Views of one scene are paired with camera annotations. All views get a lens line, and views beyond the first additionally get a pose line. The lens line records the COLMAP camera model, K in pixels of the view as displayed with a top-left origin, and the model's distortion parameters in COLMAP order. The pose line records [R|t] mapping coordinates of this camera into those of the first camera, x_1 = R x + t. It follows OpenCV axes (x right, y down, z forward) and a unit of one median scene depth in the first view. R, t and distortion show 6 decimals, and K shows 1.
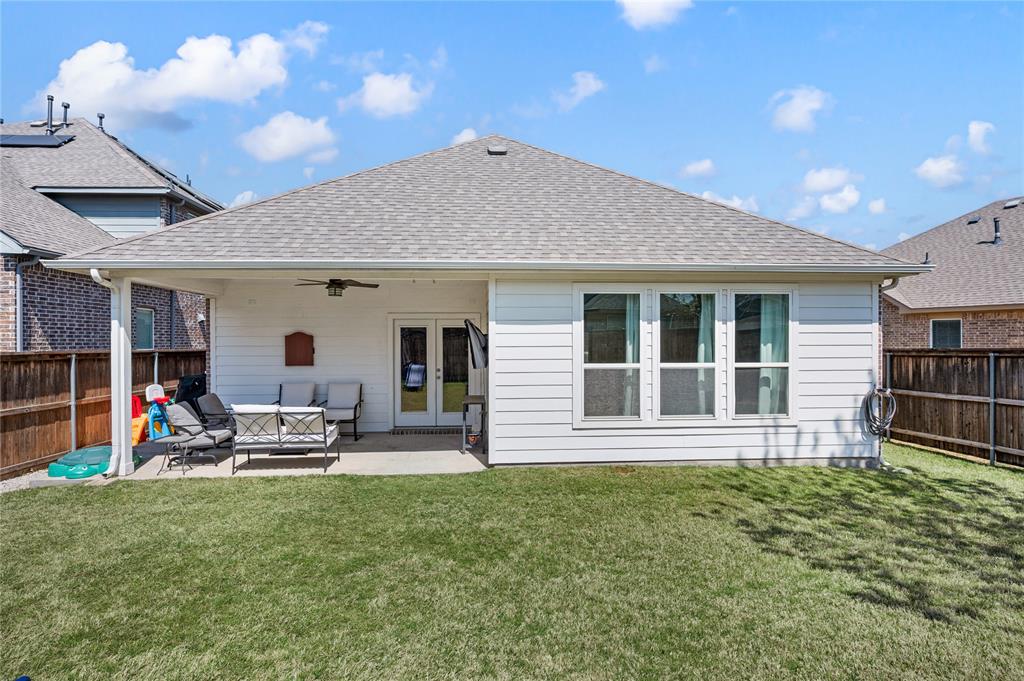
lens RADIAL K [[567.5, 0, 512.0], [0, 567.5, 340.5], [0, 0, 1]] dist [0.000400, 0.000333]
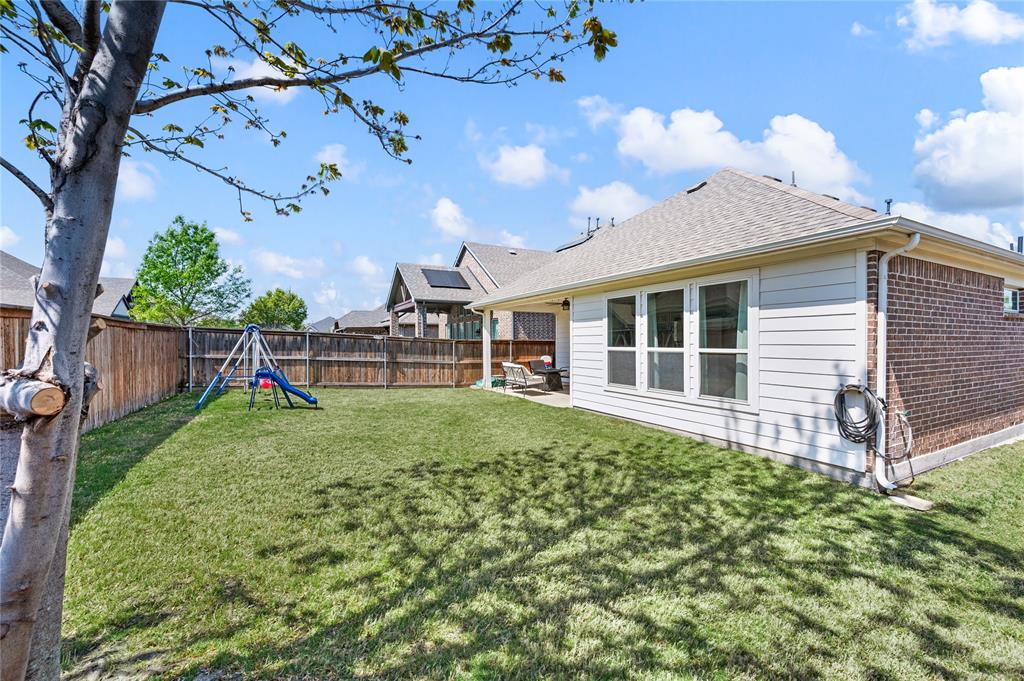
lens RADIAL K [[408.5, 0, 515.5], [0, 408.5, 344.7], [0, 0, 1]] dist [0.001337, 0.000028]
pose [[0.404656, 0.008997, -0.914425, 0.979740], [0.009296, 0.999859, 0.013951, 0.017741], [0.914422, -0.014146, 0.404516, 0.340755]]
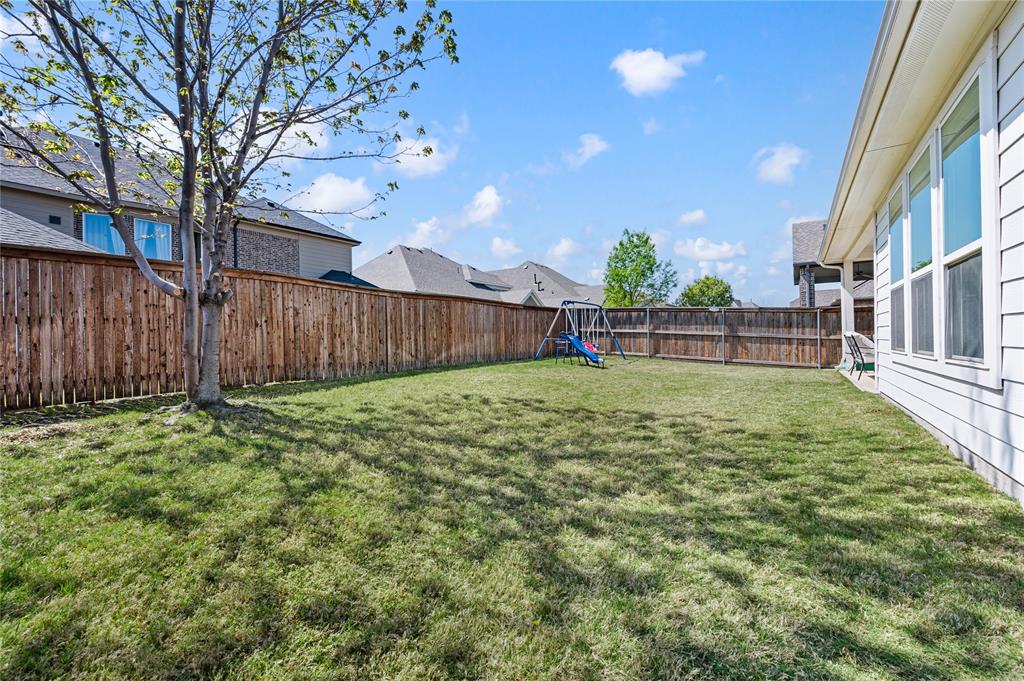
lens RADIAL K [[408.5, 0, 515.5], [0, 408.5, 344.7], [0, 0, 1]] dist [0.001337, 0.000028]
pose [[-0.611425, 0.026869, -0.790846, 0.942027], [0.021892, 0.999615, 0.017036, 0.100874], [0.790999, -0.006897, -0.611778, 0.877837]]
